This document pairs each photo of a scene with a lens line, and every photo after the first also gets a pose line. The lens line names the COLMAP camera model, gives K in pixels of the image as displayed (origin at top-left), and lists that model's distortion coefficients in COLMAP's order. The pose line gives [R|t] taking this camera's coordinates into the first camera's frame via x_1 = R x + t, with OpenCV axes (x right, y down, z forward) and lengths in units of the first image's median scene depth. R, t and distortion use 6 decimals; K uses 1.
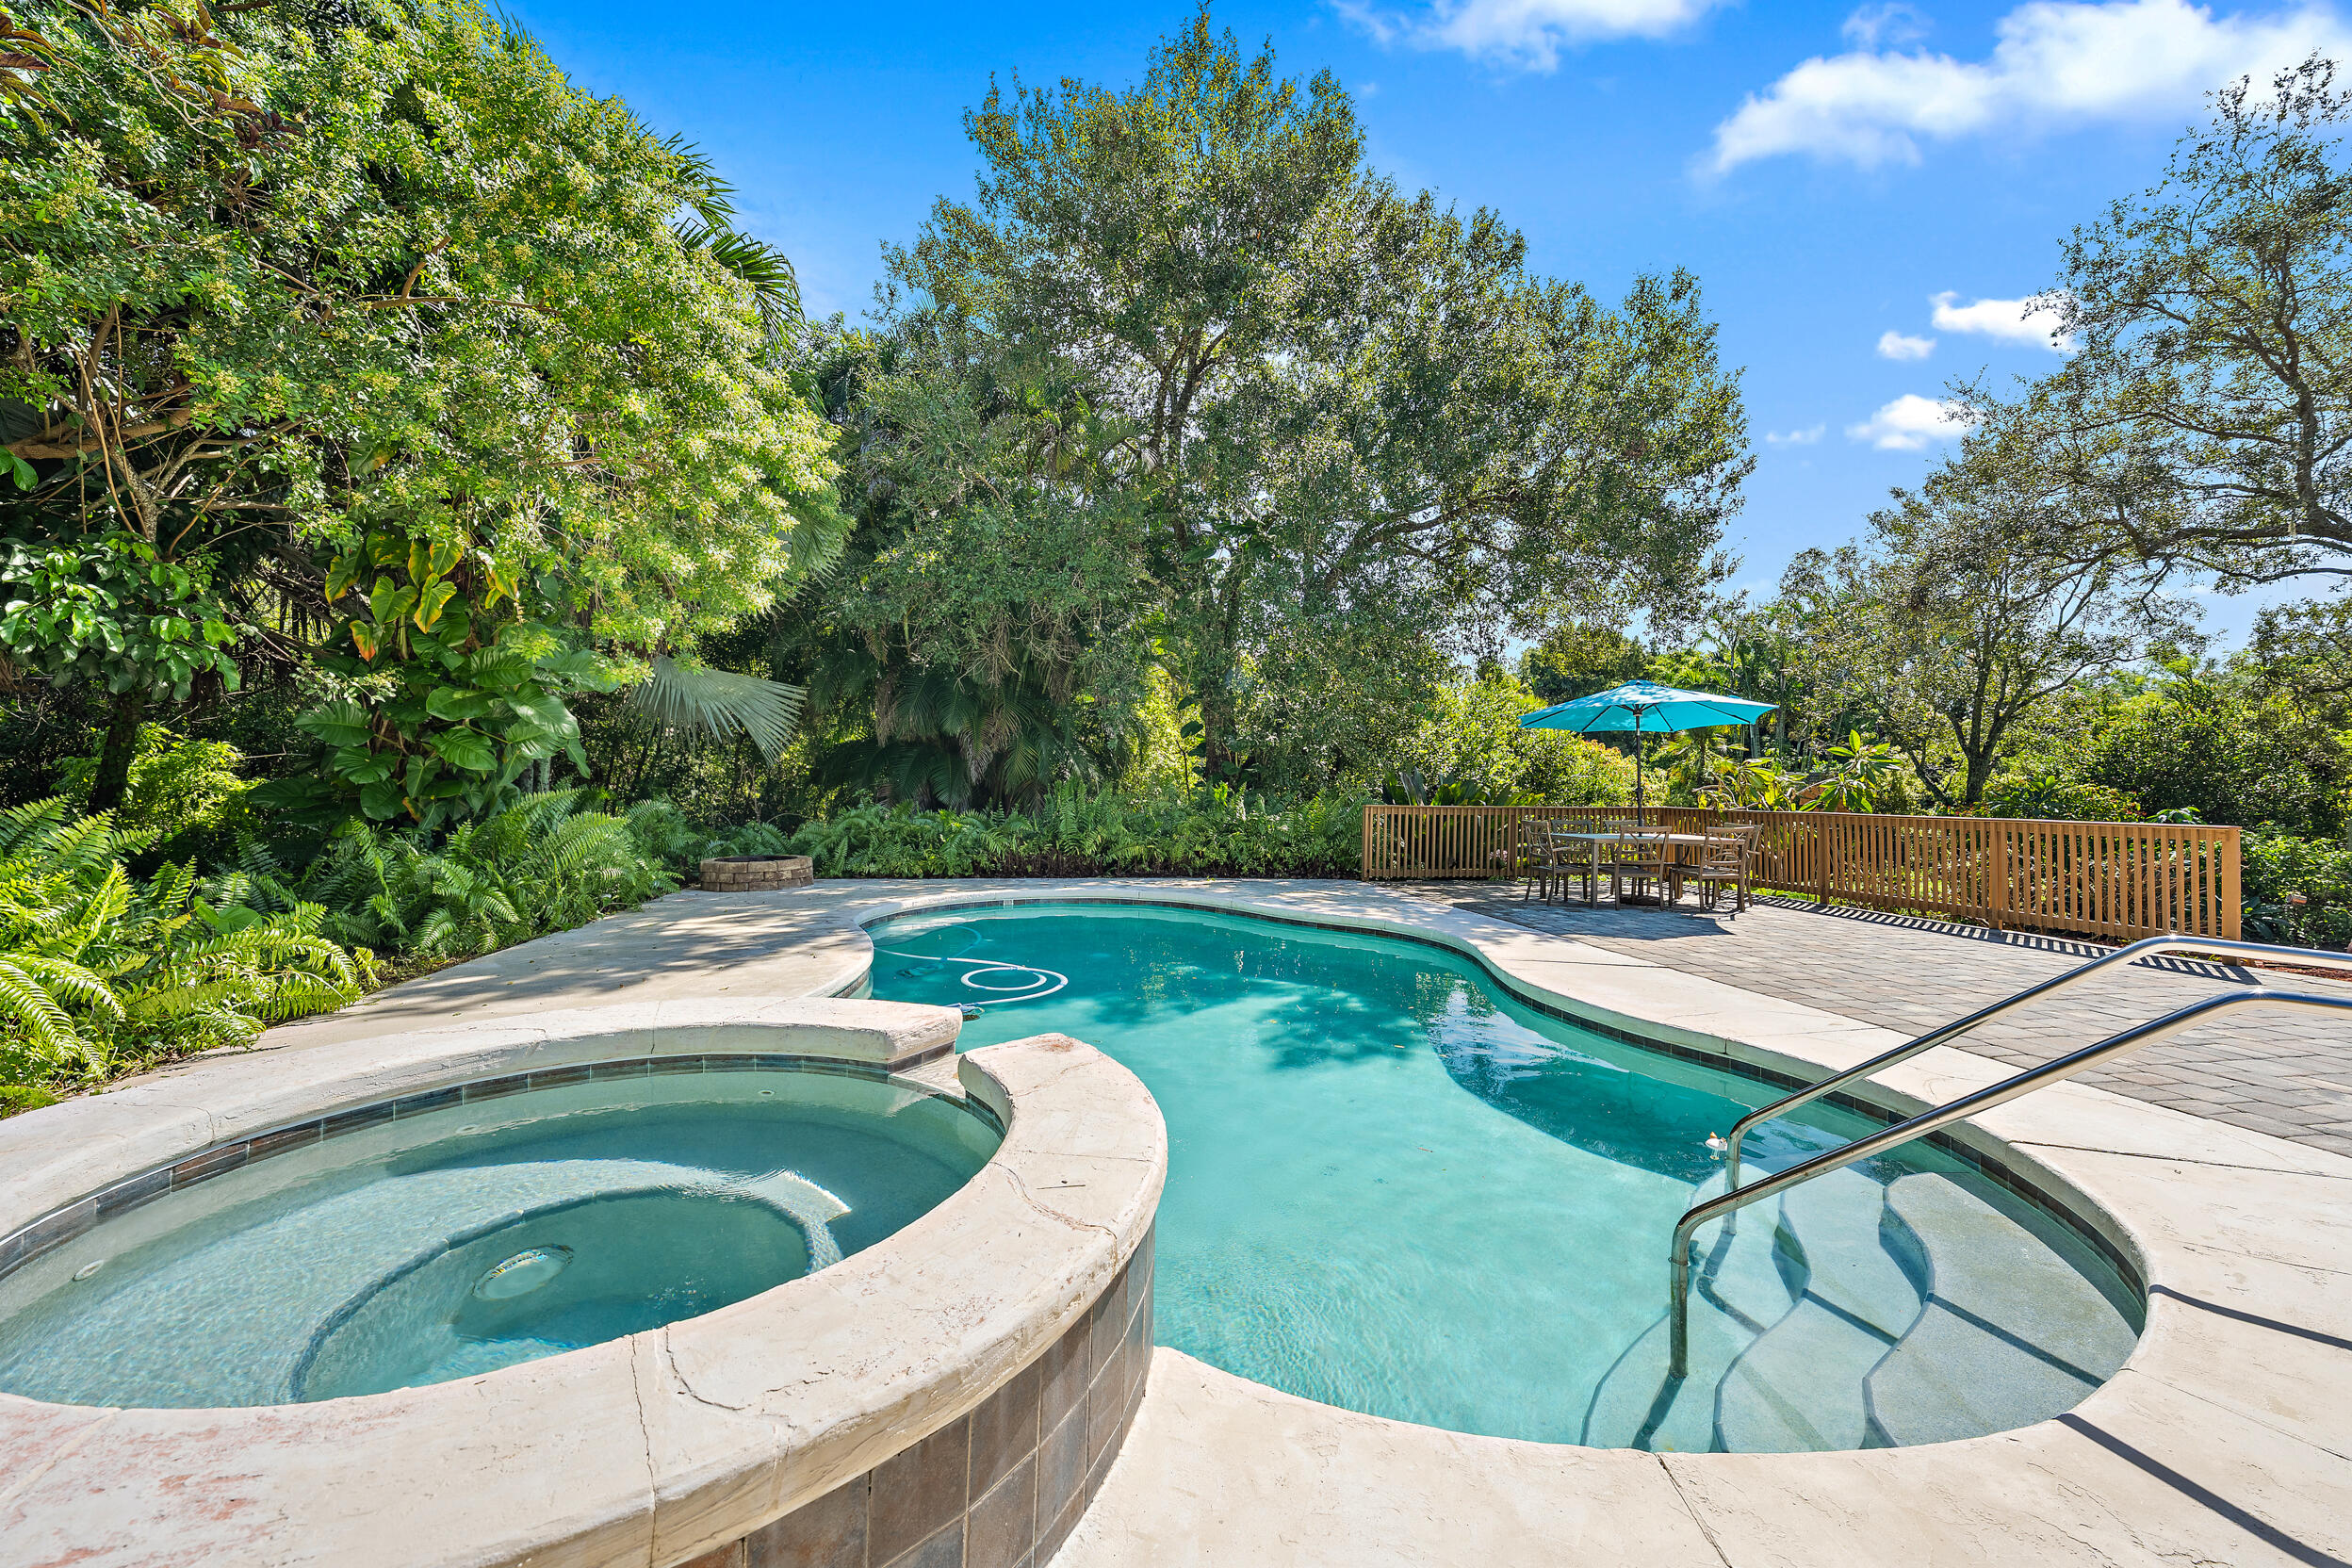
lens RADIAL K [[941.2, 0, 1186.5], [0, 941.2, 779.1], [0, 0, 1]] dist [-0.001352, 0.000411]
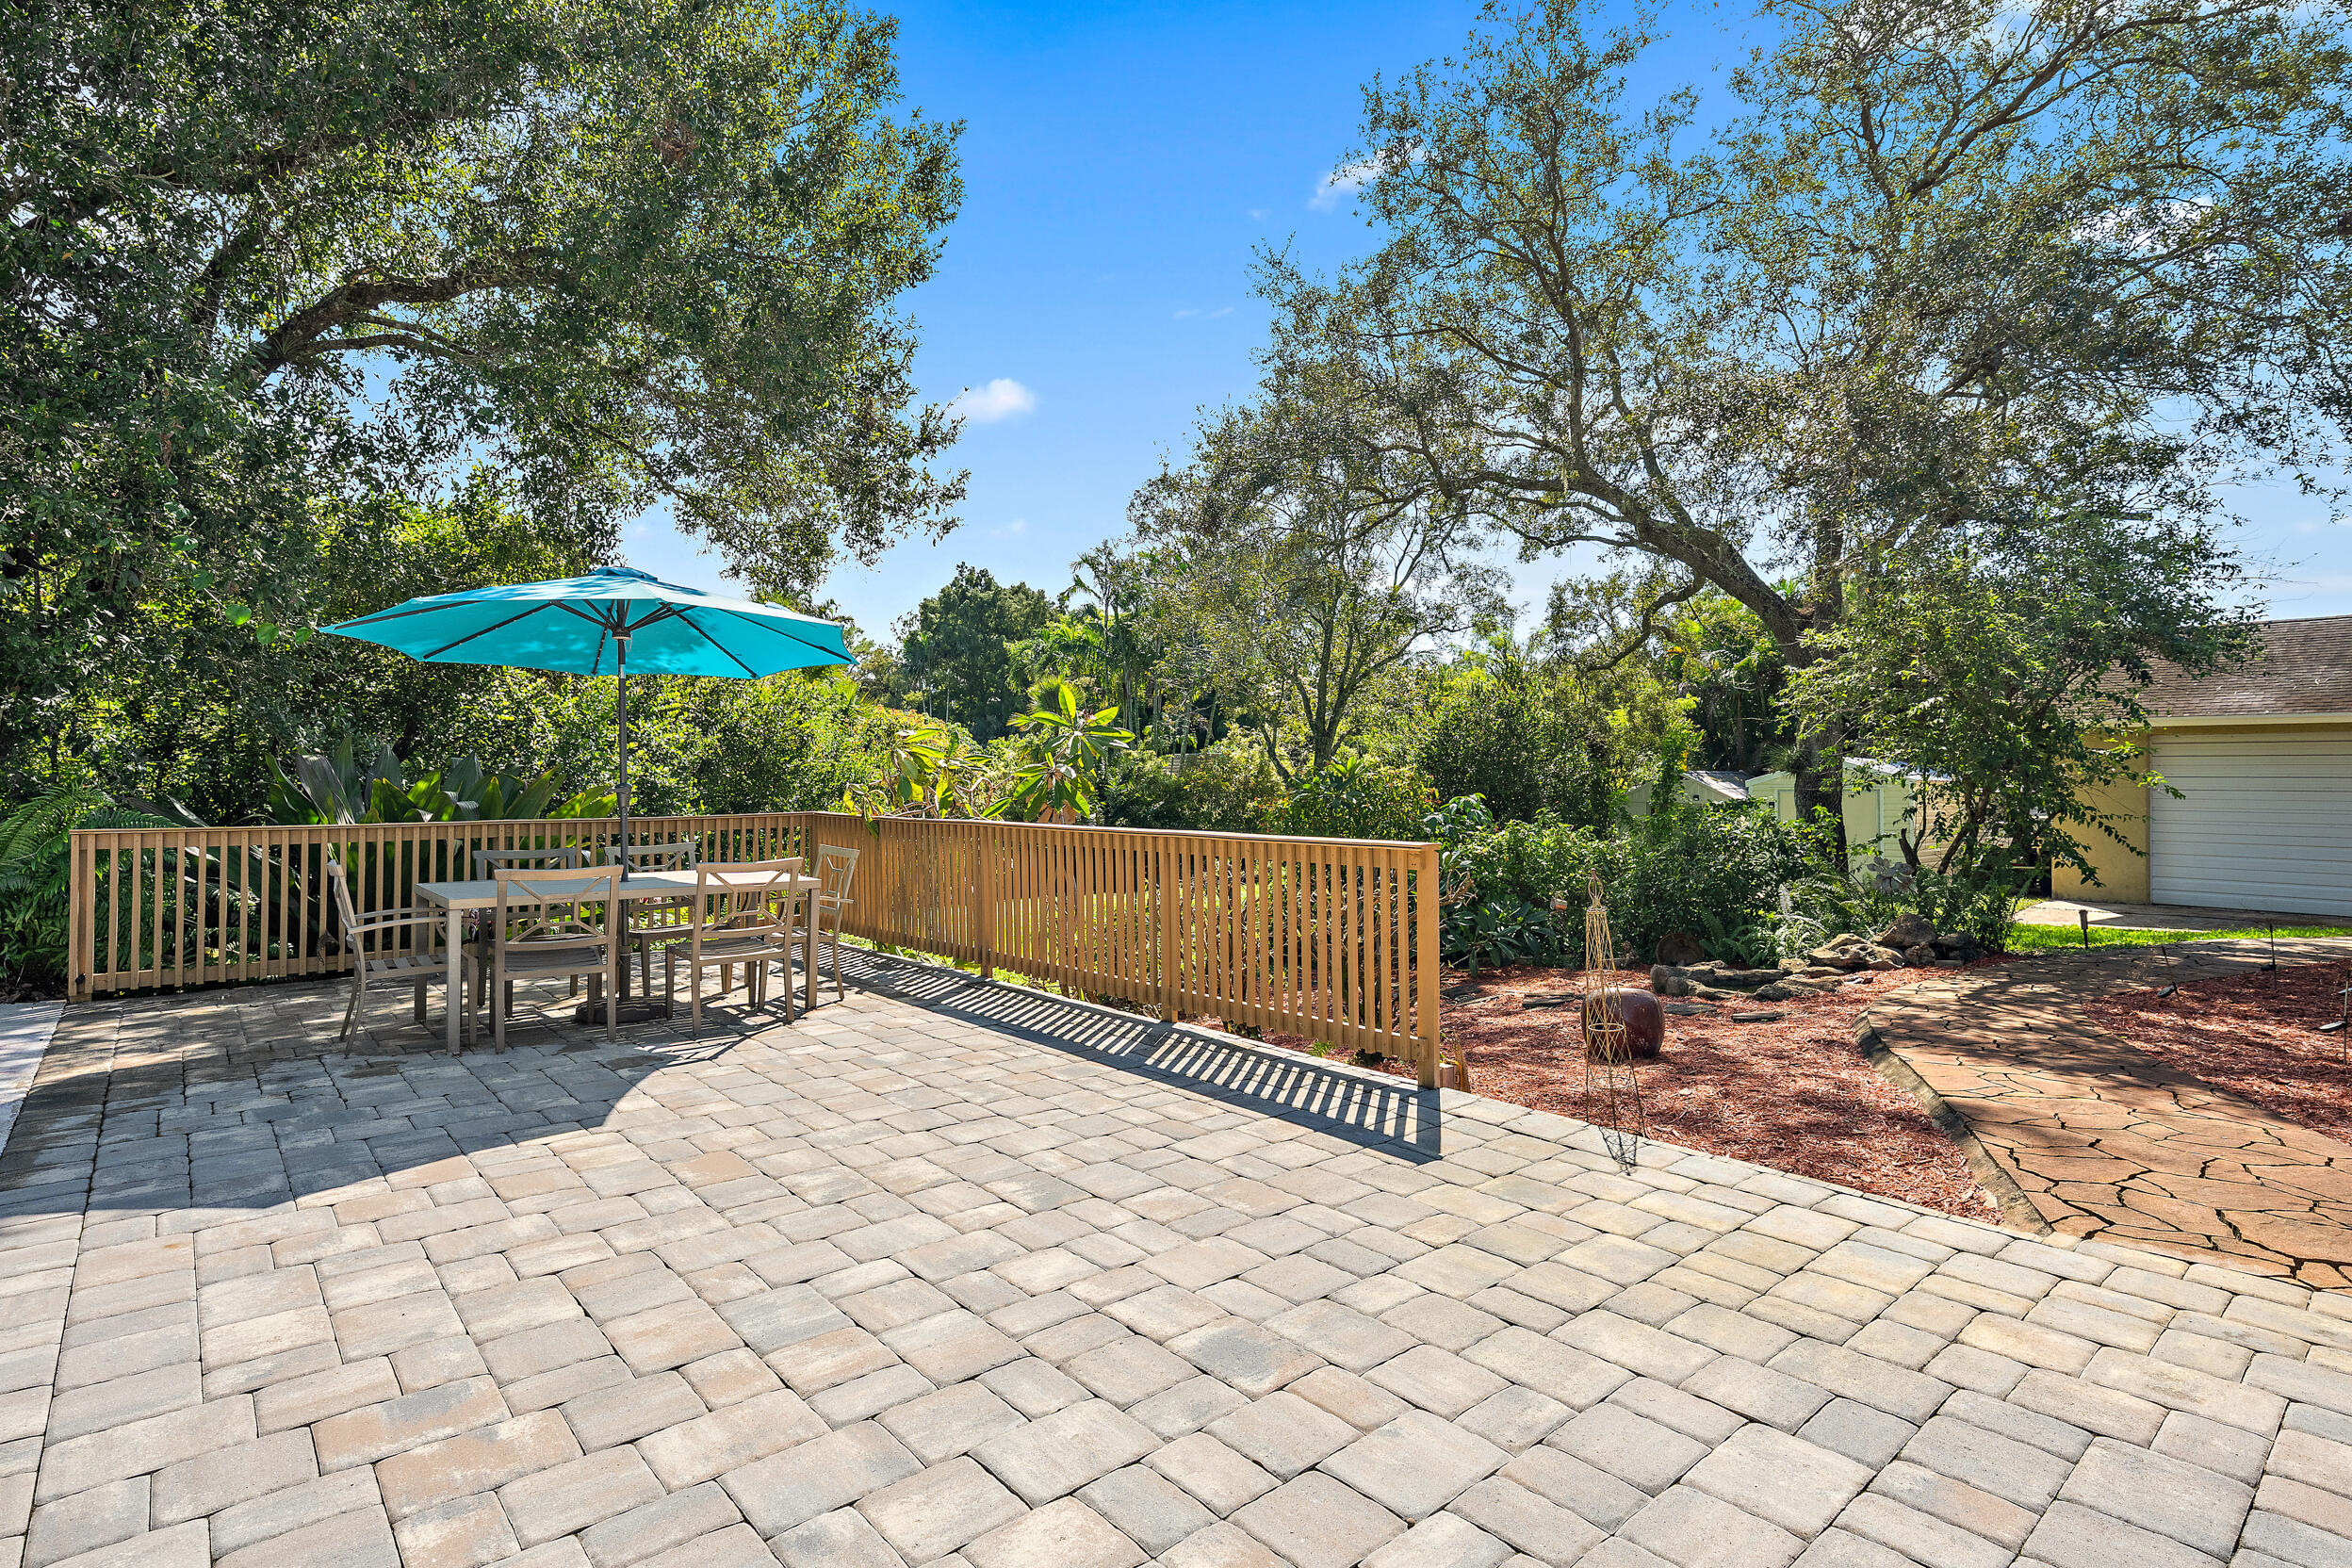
lens RADIAL K [[1191.7, 0, 1174.6], [0, 1191.7, 789.0], [0, 0, 1]] dist [-0.005713, -0.000635]
pose [[0.863124, -0.019739, 0.504607, 0.316289], [0.009574, 0.999696, 0.022729, -0.000882], [-0.504902, -0.014787, 0.863050, 0.234280]]
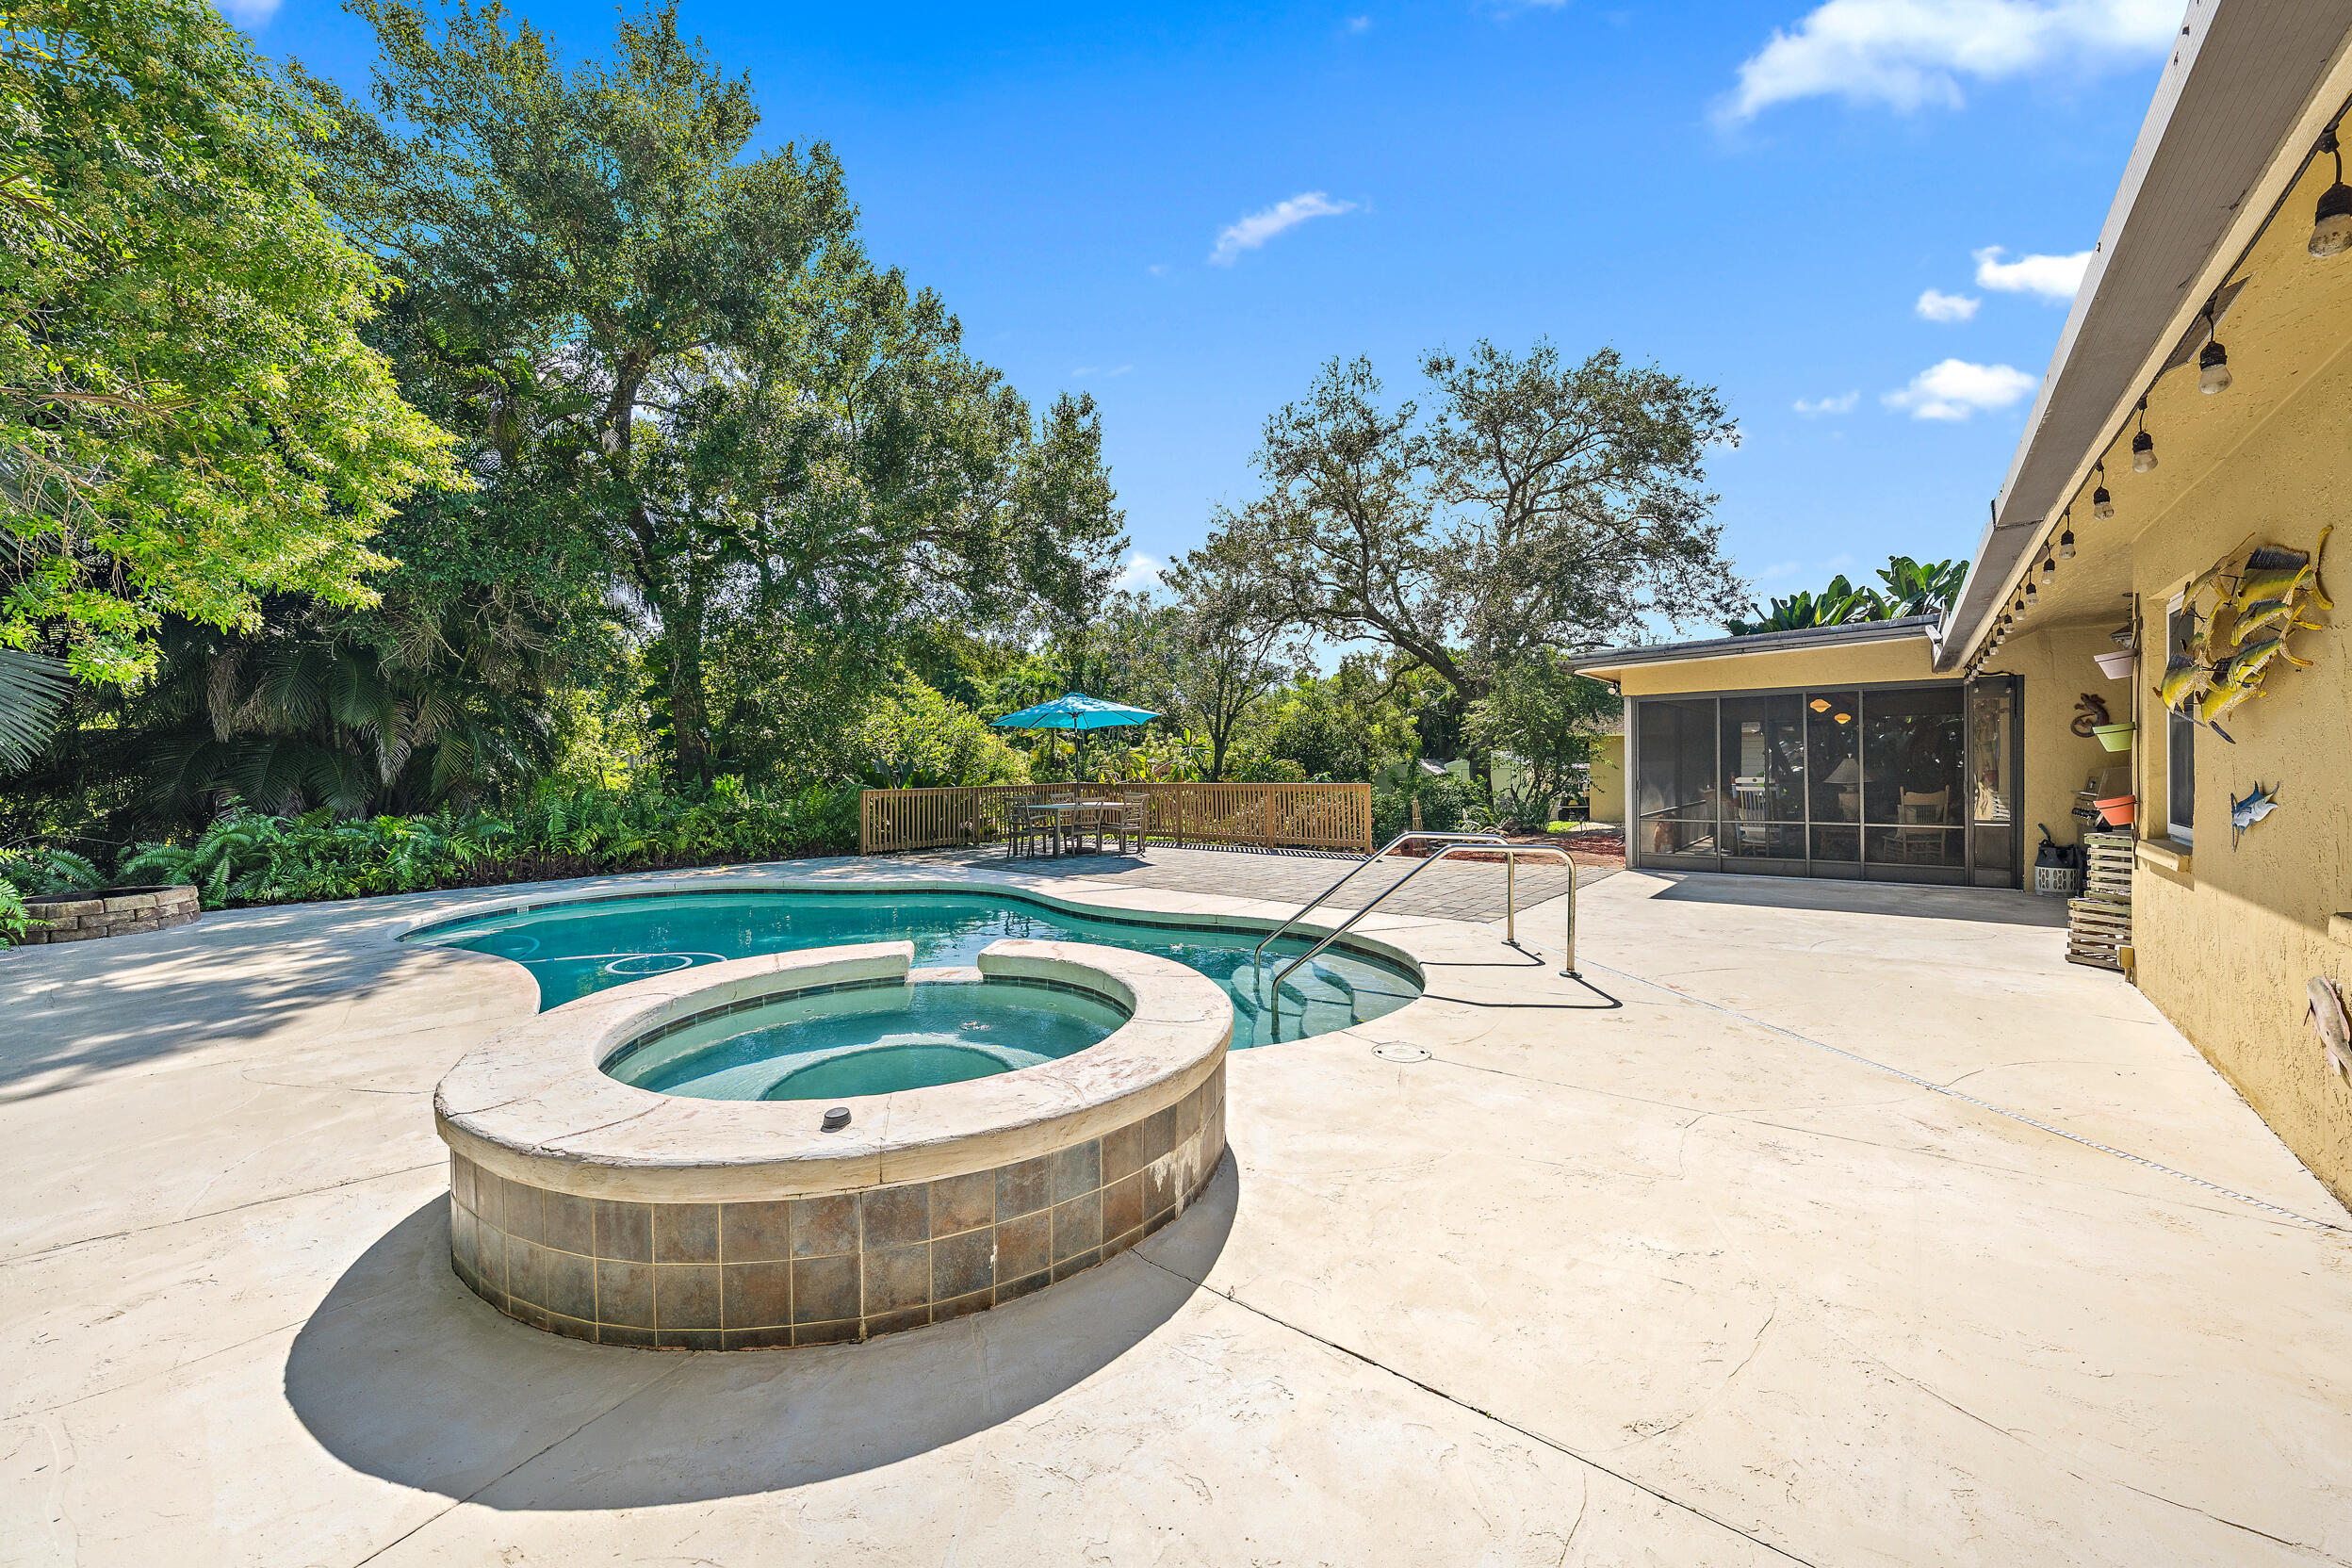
lens RADIAL K [[846.9, 0, 1180.2], [0, 846.9, 783.6], [0, 0, 1]] dist [0.000756, -0.000066]
pose [[0.777816, -0.036408, 0.627437, -0.126718], [0.018259, 0.999208, 0.035346, -0.008234], [-0.628227, -0.016036, 0.777865, -0.047601]]
